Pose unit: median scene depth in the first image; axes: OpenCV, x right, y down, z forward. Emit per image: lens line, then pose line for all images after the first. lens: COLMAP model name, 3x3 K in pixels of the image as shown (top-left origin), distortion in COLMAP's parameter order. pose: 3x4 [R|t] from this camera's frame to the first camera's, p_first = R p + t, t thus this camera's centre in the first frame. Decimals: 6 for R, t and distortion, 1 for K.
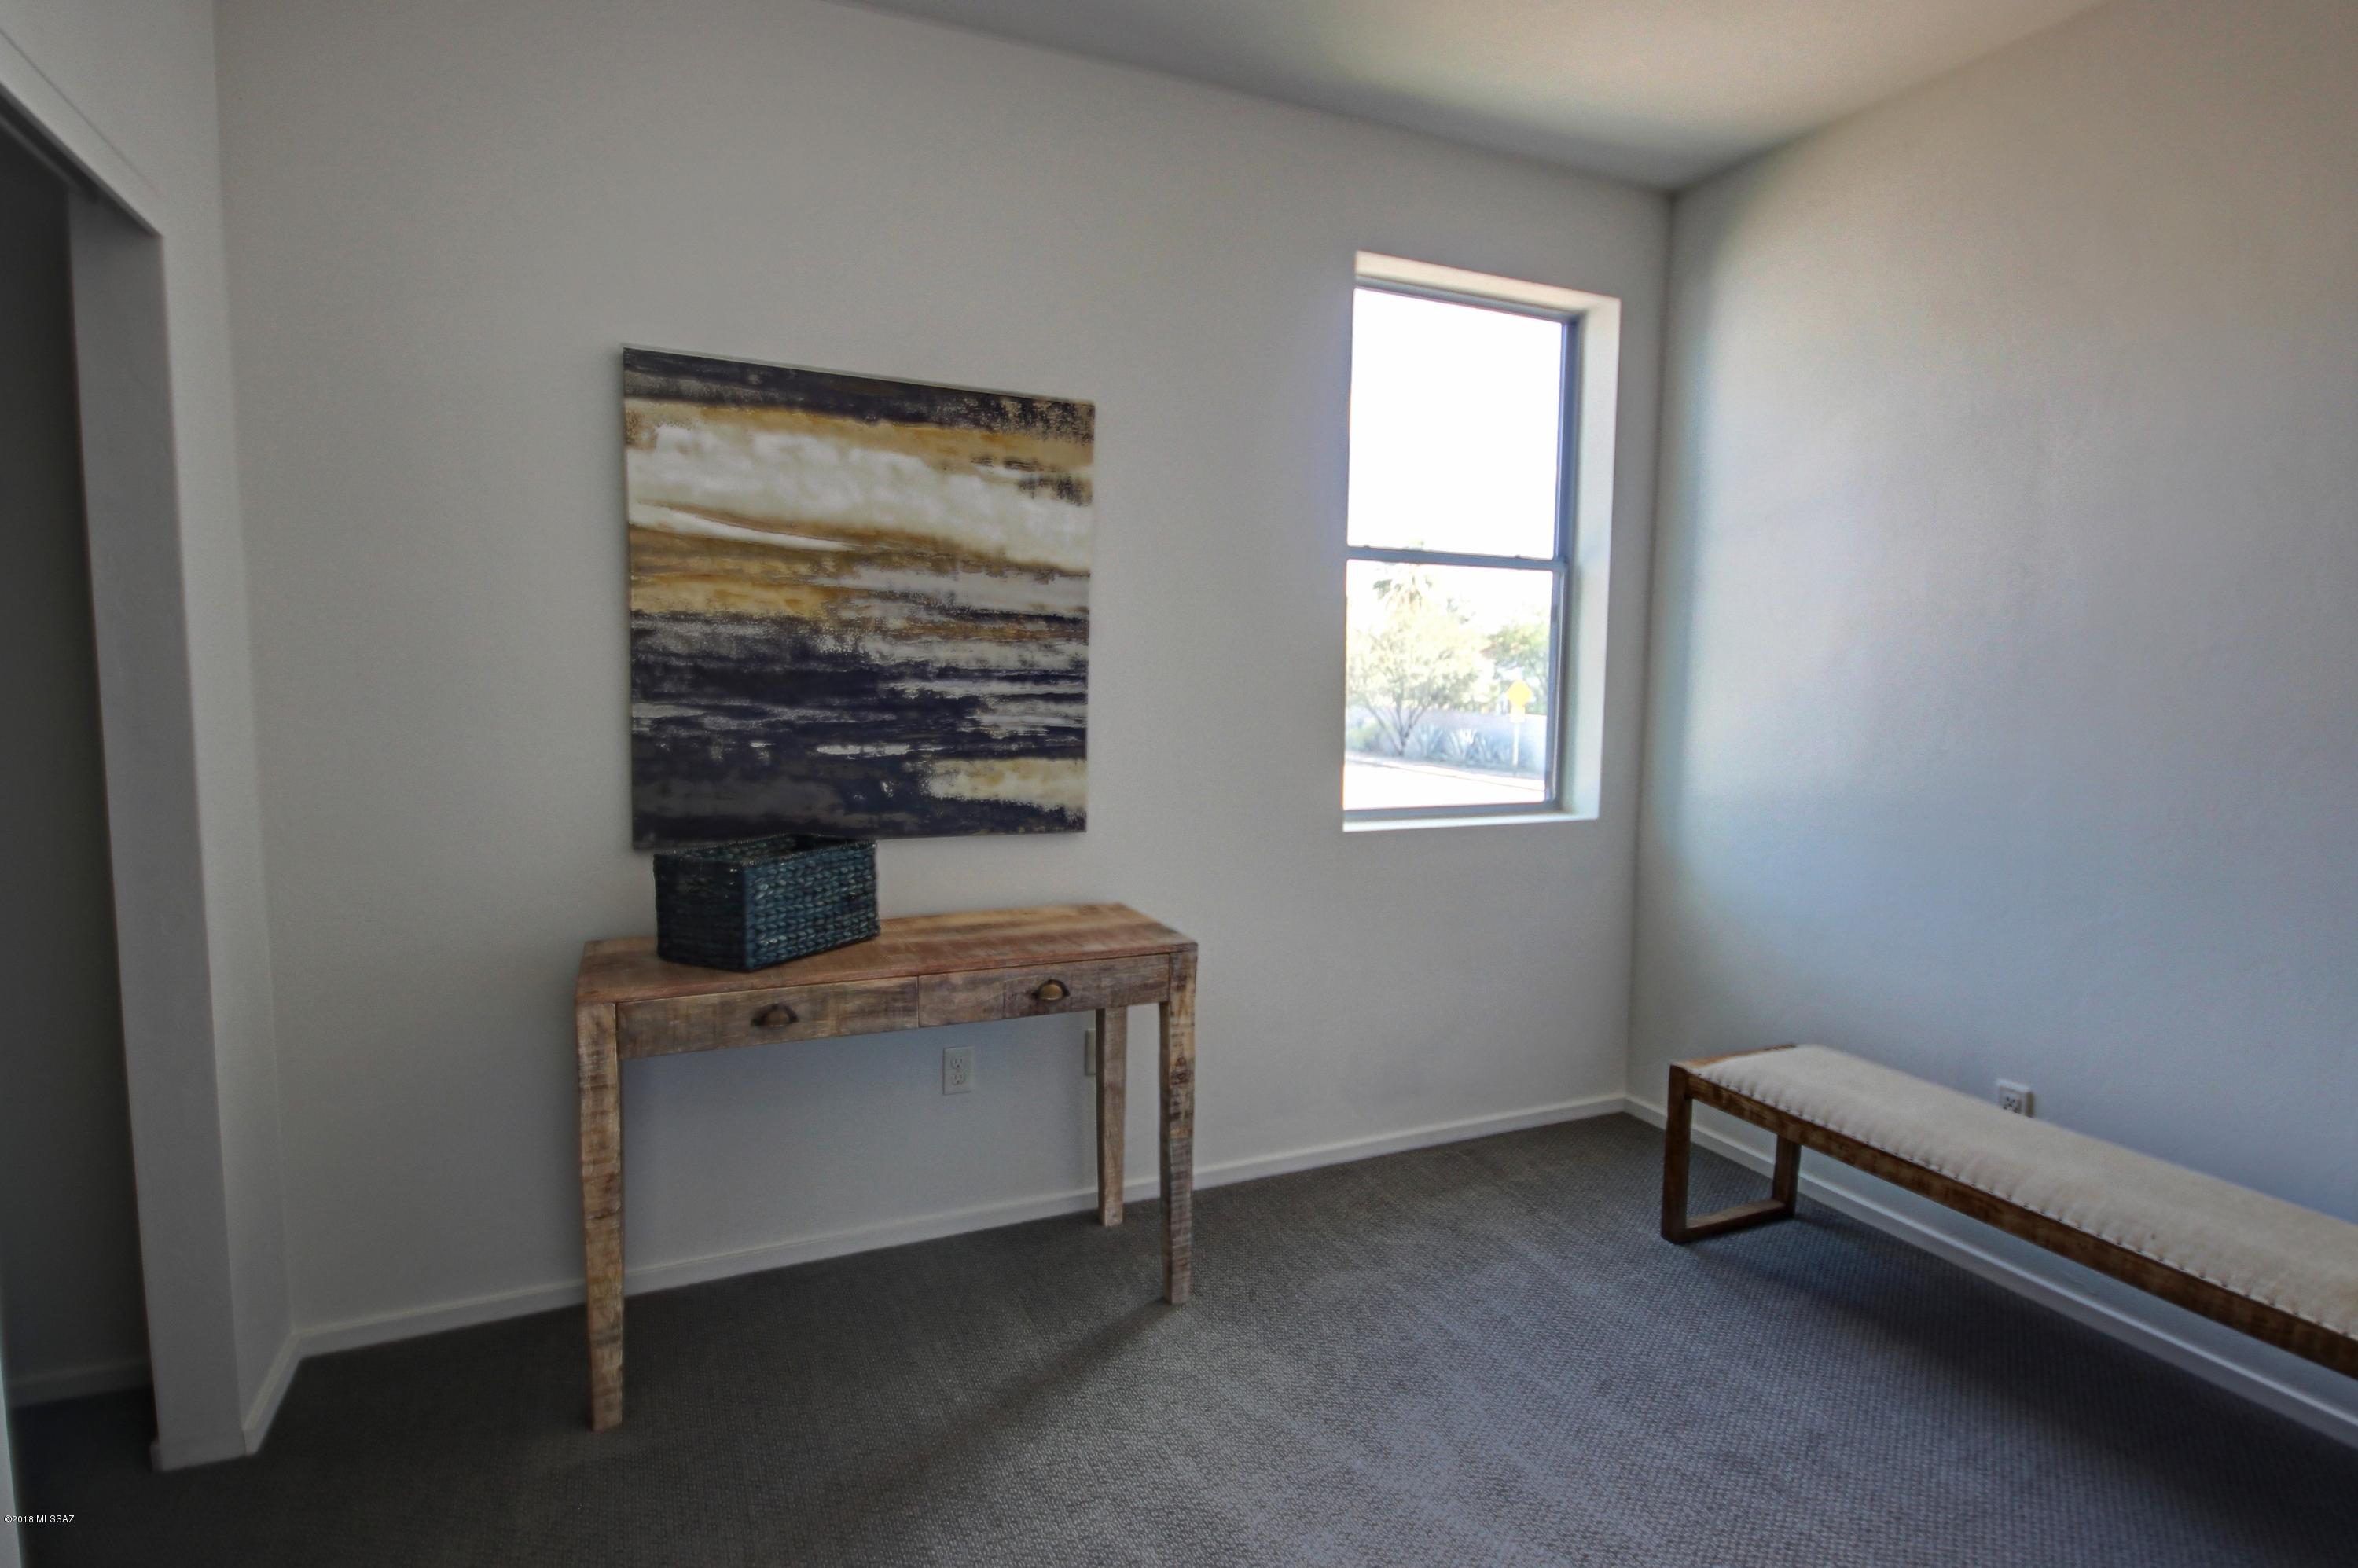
lens RADIAL K [[1200.7, 0, 1178.1], [0, 1200.7, 789.0], [0, 0, 1]] dist [-0.002112, 0.001717]
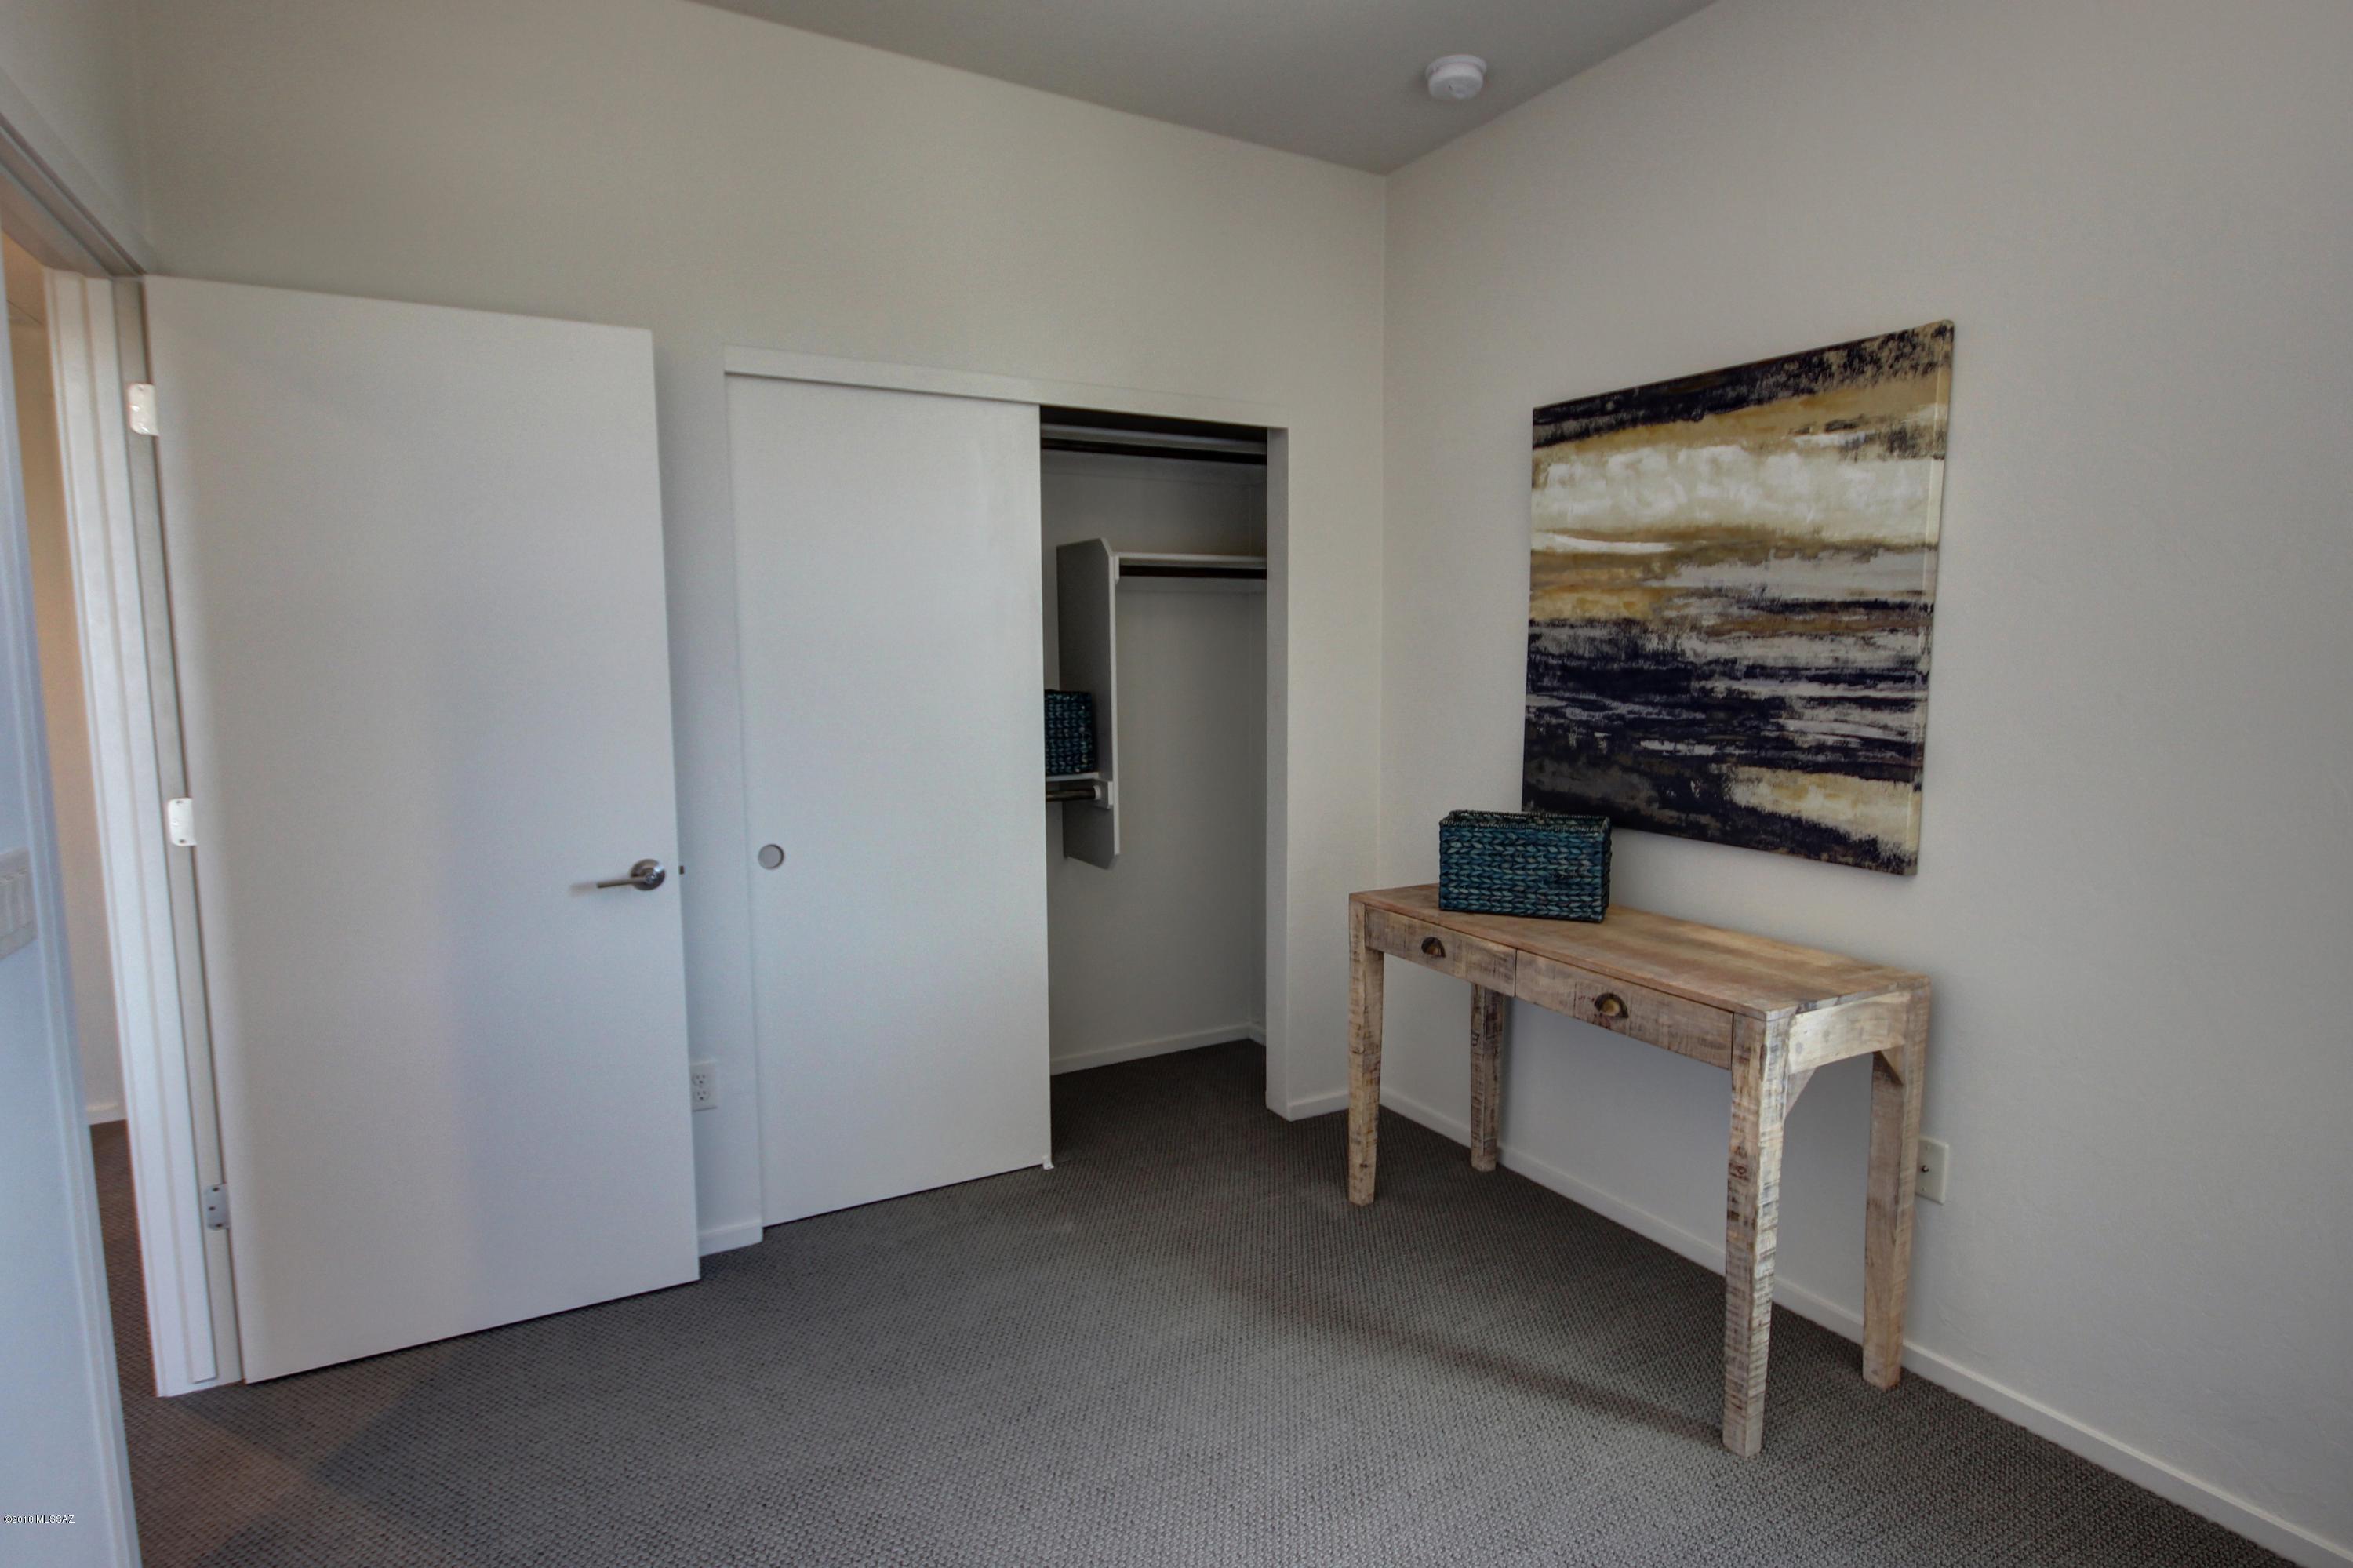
lens RADIAL K [[1260.4, 0, 1224.7], [0, 1260.4, 781.7], [0, 0, 1]] dist [-0.003673, -0.000196]
pose [[0.102235, 0.092408, -0.990459, 0.753643], [-0.097950, 0.991773, 0.082420, -0.054620], [0.989926, 0.088589, 0.110446, 0.515293]]
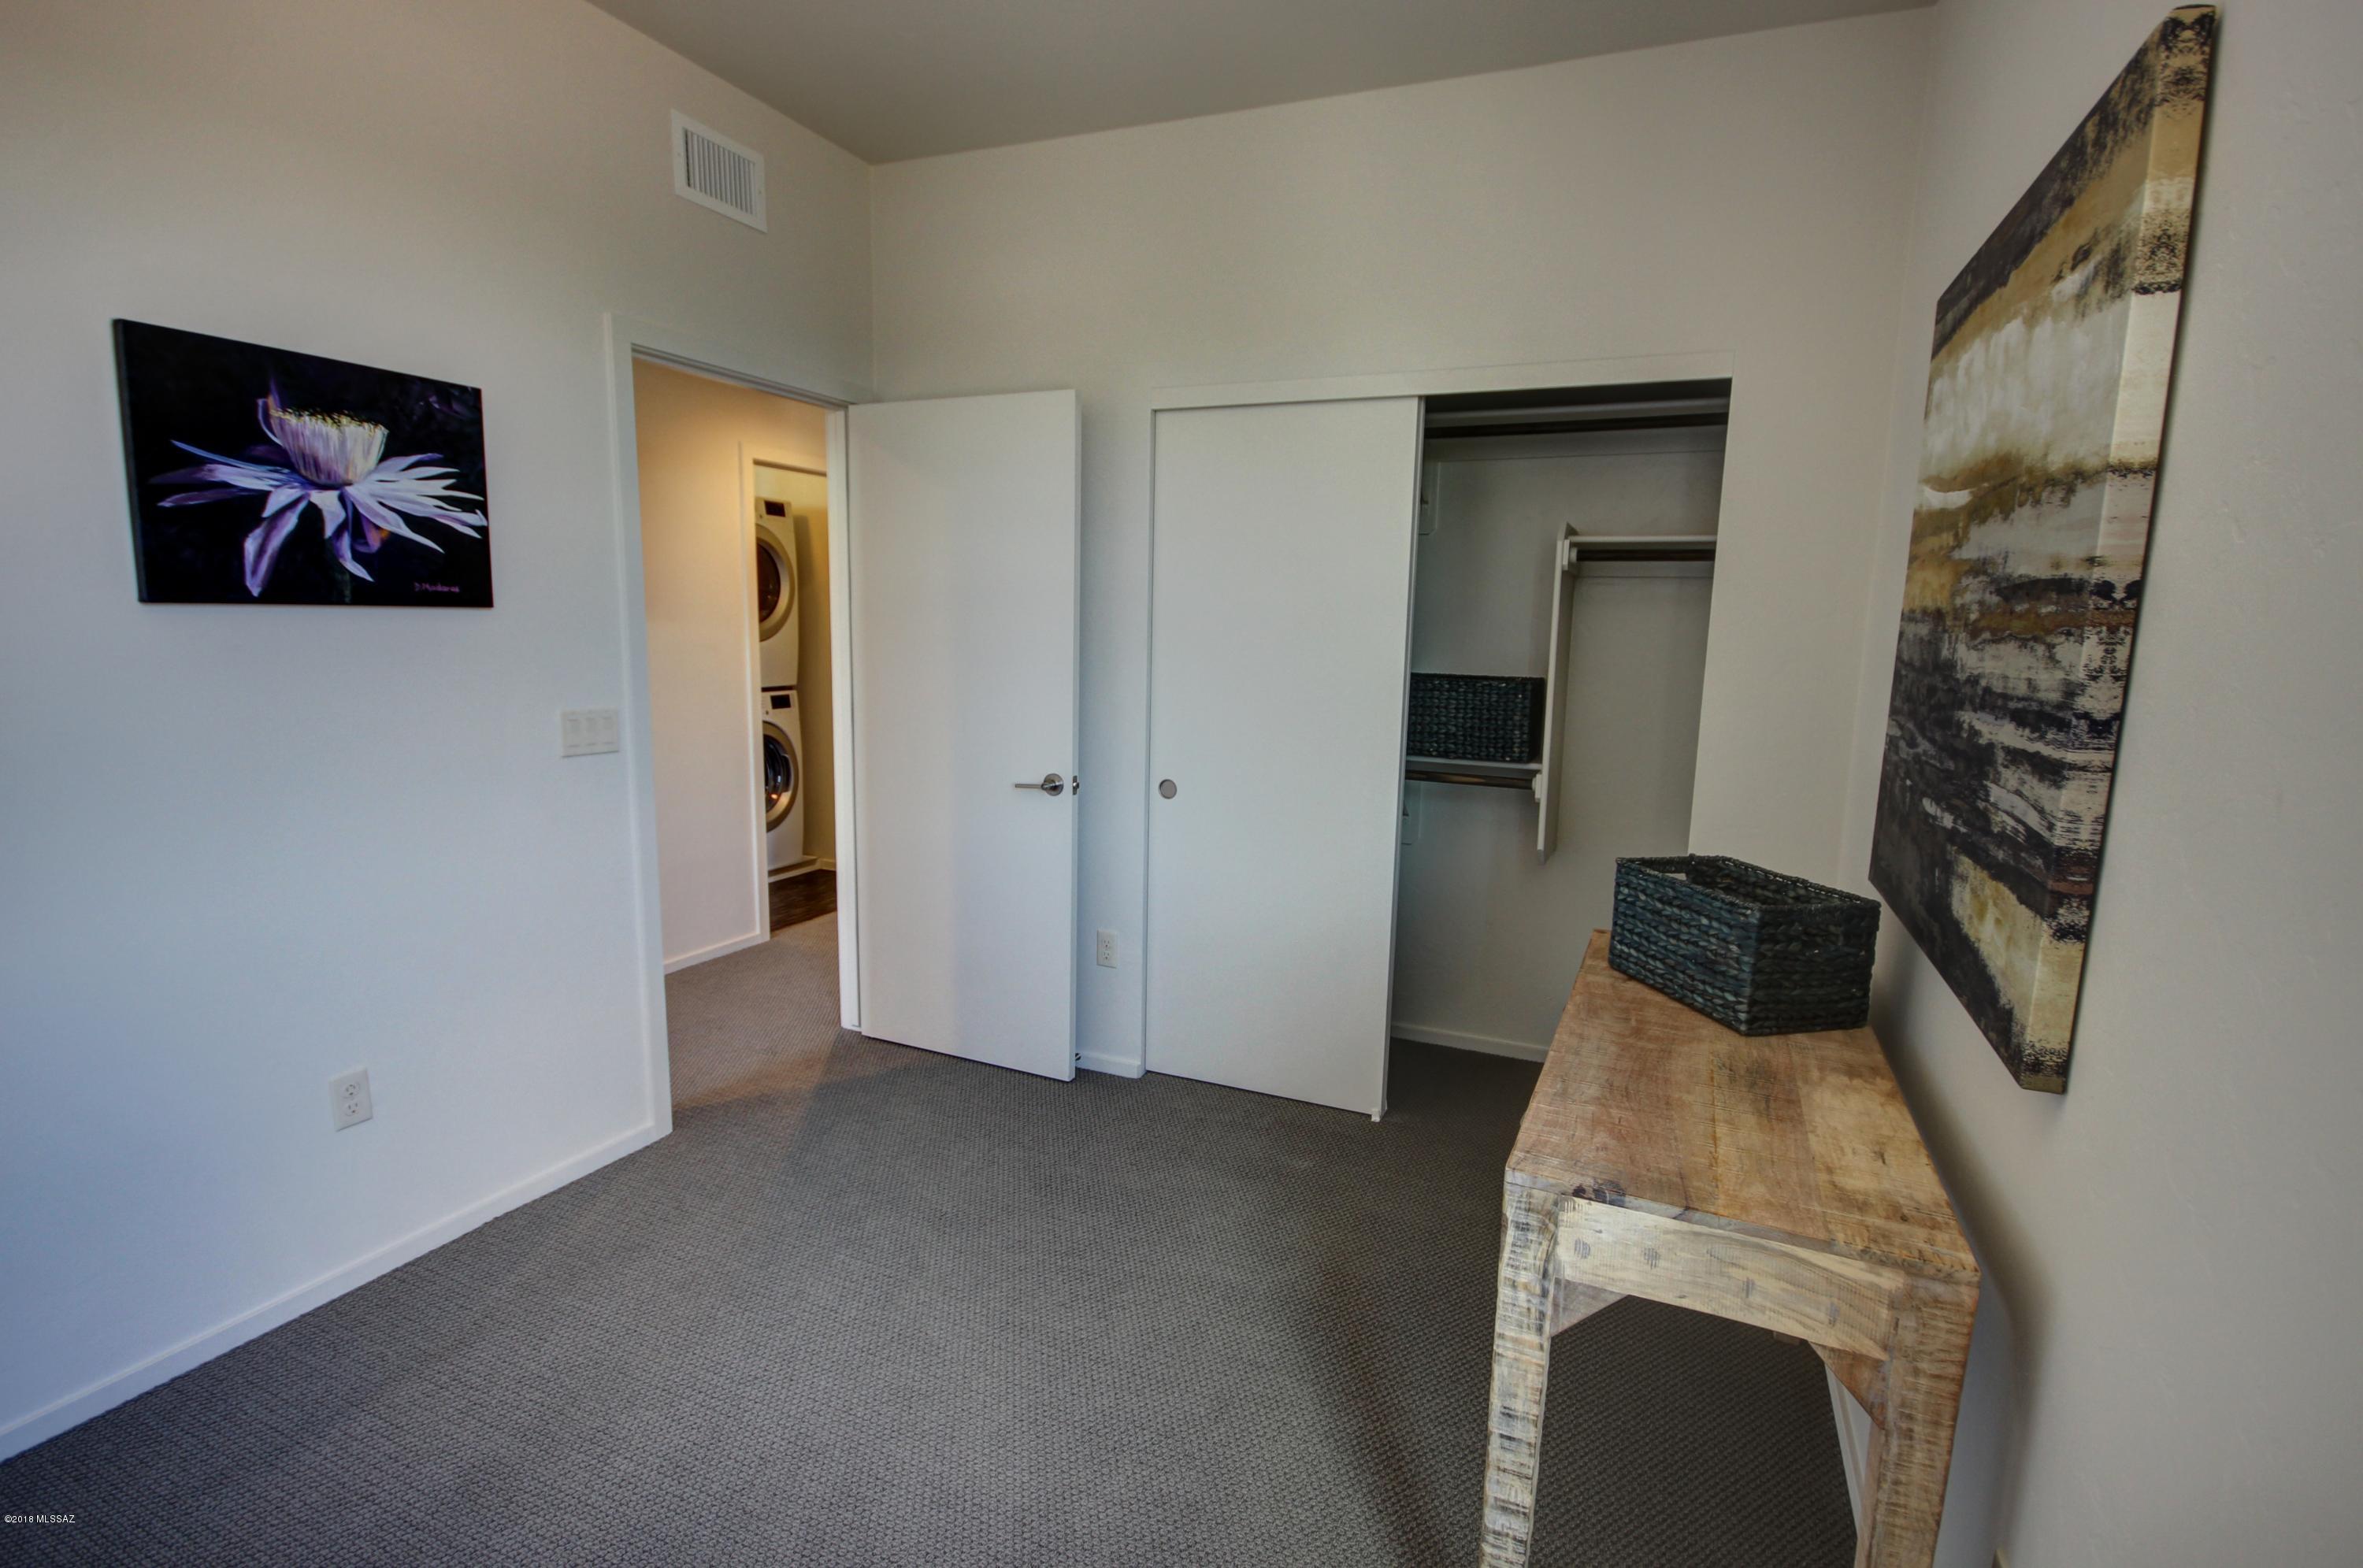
lens RADIAL K [[1139.3, 0, 1190.6], [0, 1139.3, 786.6], [0, 0, 1]] dist [-0.006882, 0.000377]
pose [[-0.757640, 0.063852, -0.649542, 0.438771], [-0.100880, 0.971787, 0.213198, -0.136058], [0.644830, 0.227053, -0.729823, 1.191898]]
